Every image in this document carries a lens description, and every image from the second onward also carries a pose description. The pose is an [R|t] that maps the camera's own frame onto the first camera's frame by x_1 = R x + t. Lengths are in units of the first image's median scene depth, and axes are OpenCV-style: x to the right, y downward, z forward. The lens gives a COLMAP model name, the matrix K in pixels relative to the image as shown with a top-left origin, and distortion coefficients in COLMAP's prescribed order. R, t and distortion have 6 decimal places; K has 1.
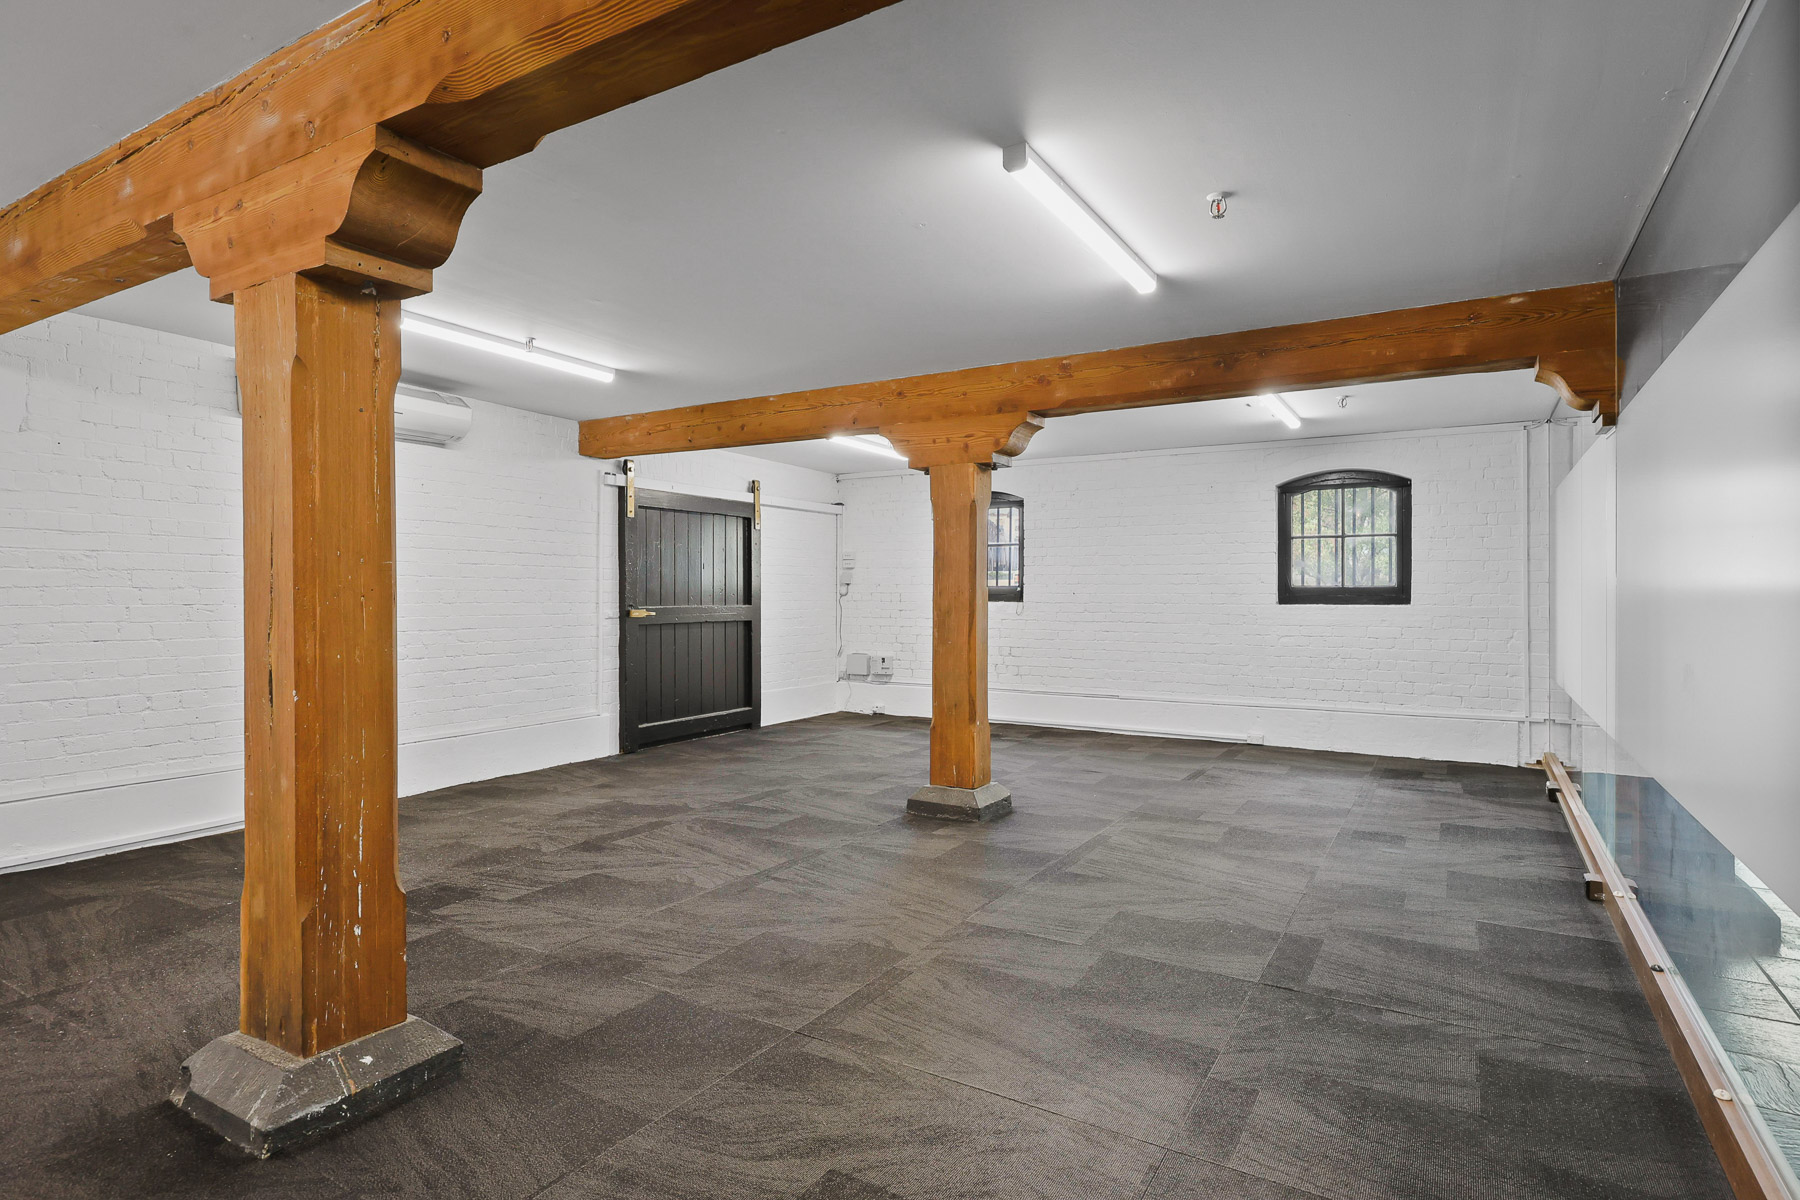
lens RADIAL K [[986.4, 0, 883.6], [0, 986.4, 598.6], [0, 0, 1]] dist [0.001532, -0.001054]
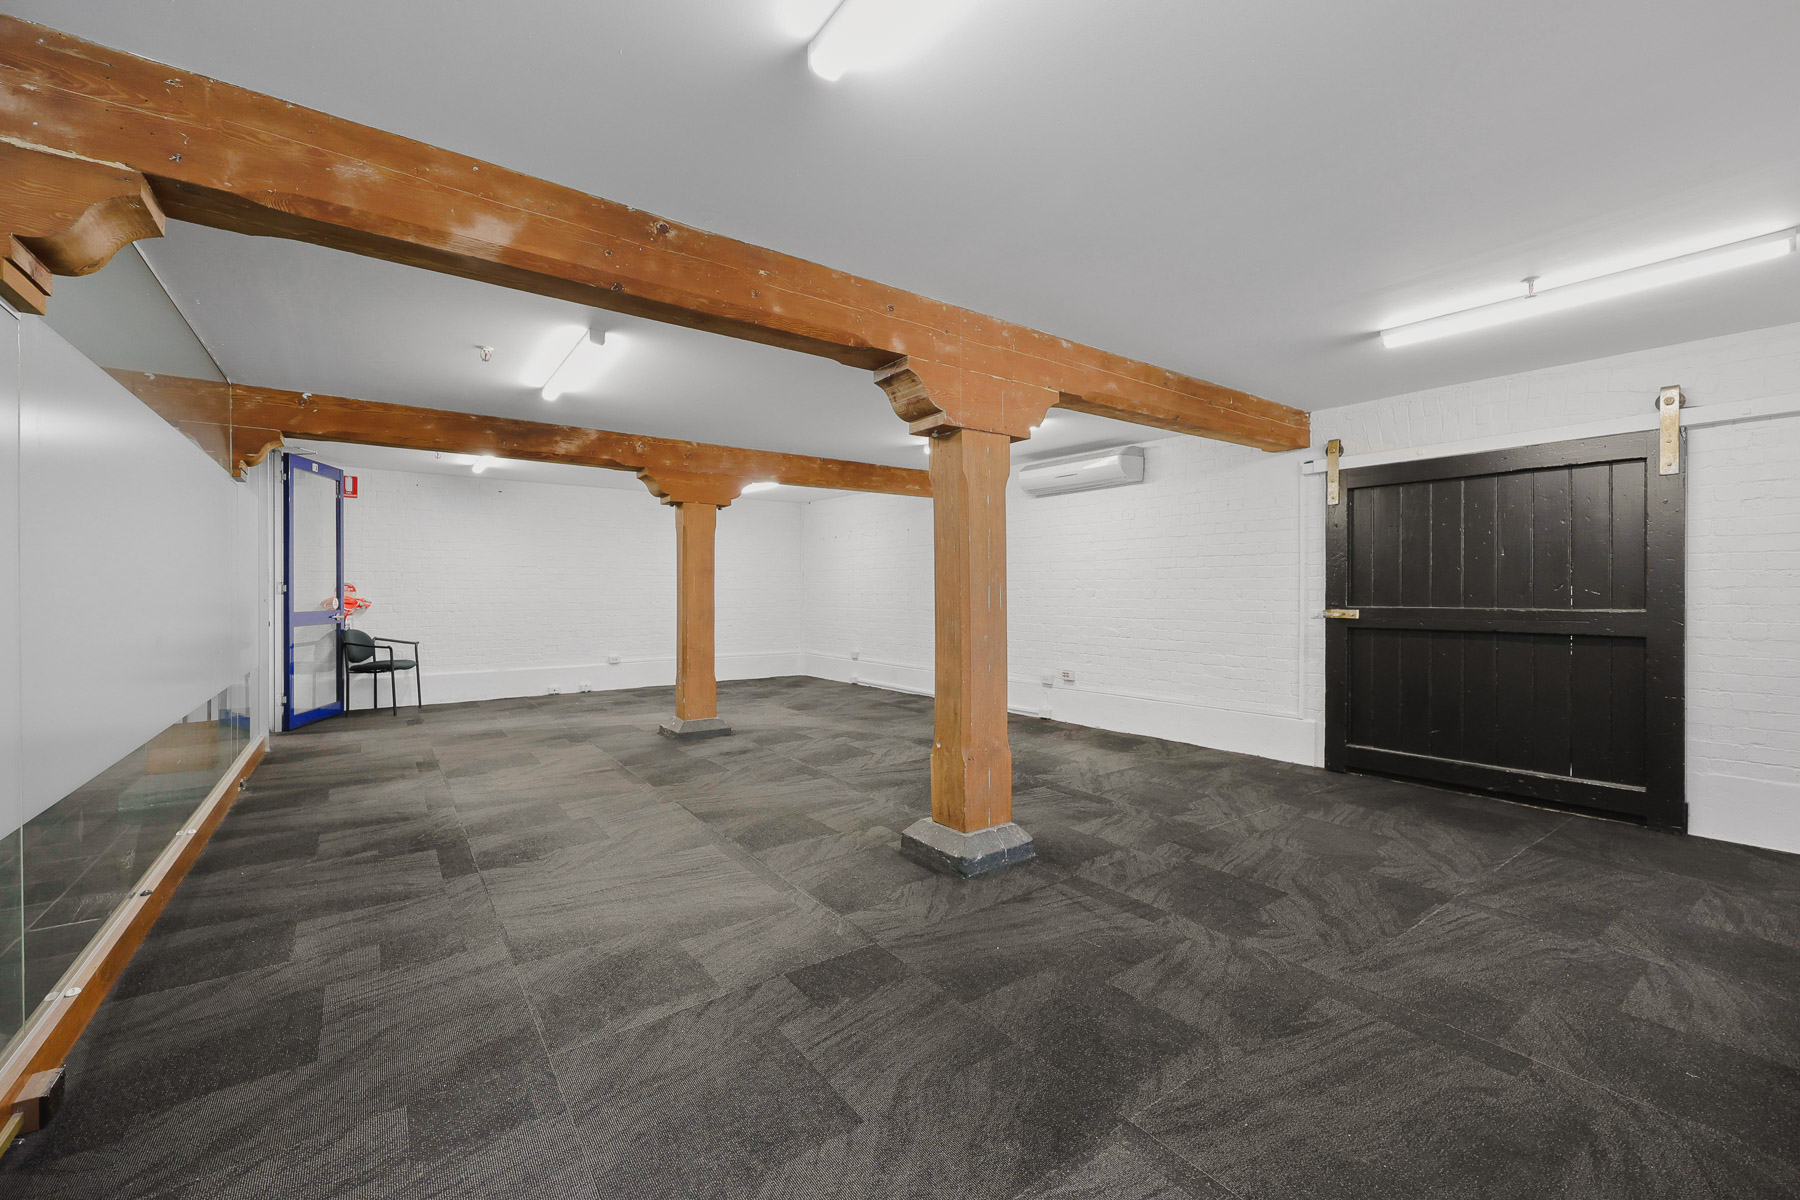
lens RADIAL K [[701.7, 0, 877.2], [0, 701.7, 596.5], [0, 0, 1]] dist [0.001764, -0.000388]
pose [[-0.401035, 0.005828, -0.916044, 0.438105], [-0.003271, 0.999964, 0.007794, -0.003685], [0.916057, 0.006122, -0.401001, 0.786535]]
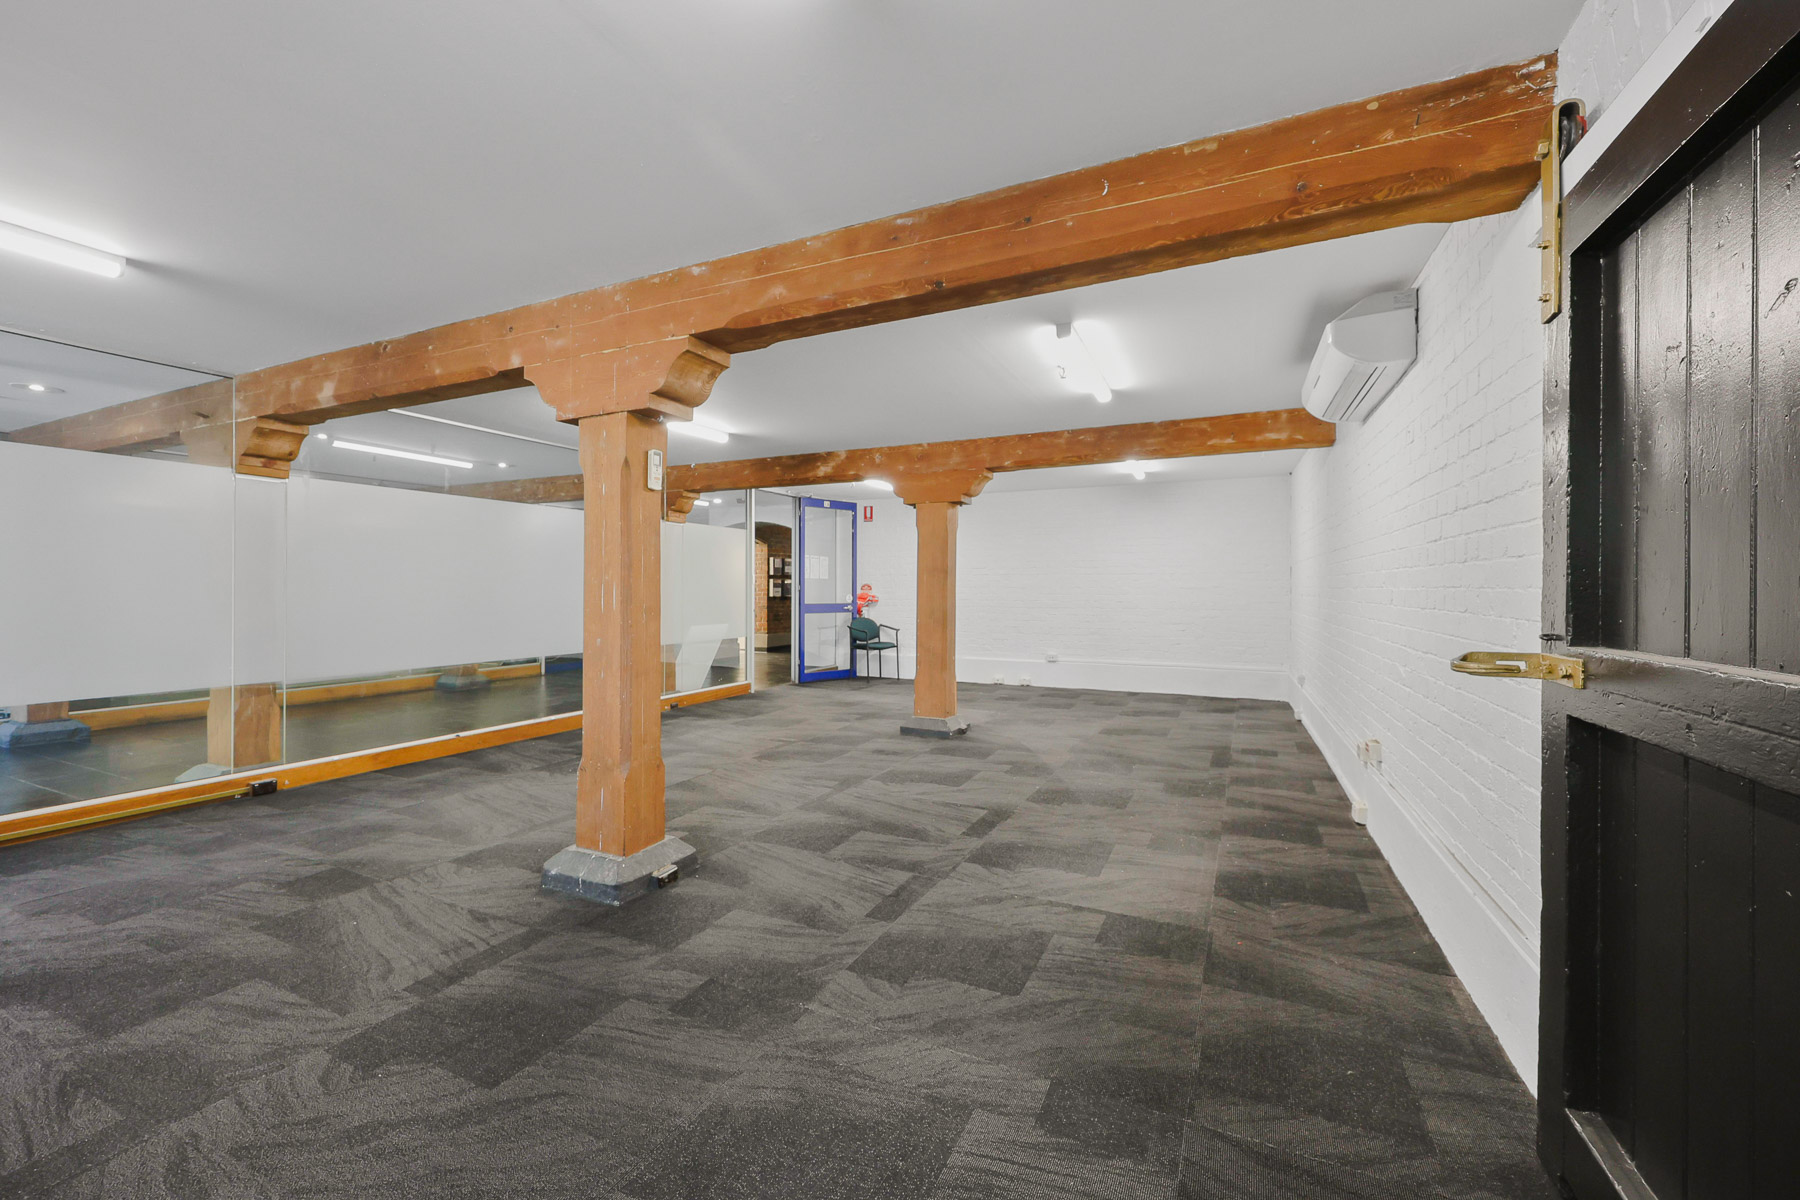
lens RADIAL K [[701.7, 0, 904.9], [0, 701.7, 589.0], [0, 0, 1]] dist [0.001764, -0.000388]
pose [[-0.992436, -0.004556, -0.122678, -0.047721], [-0.004931, 0.999984, 0.002751, -0.006122], [0.122663, 0.003335, -0.992443, 1.053254]]
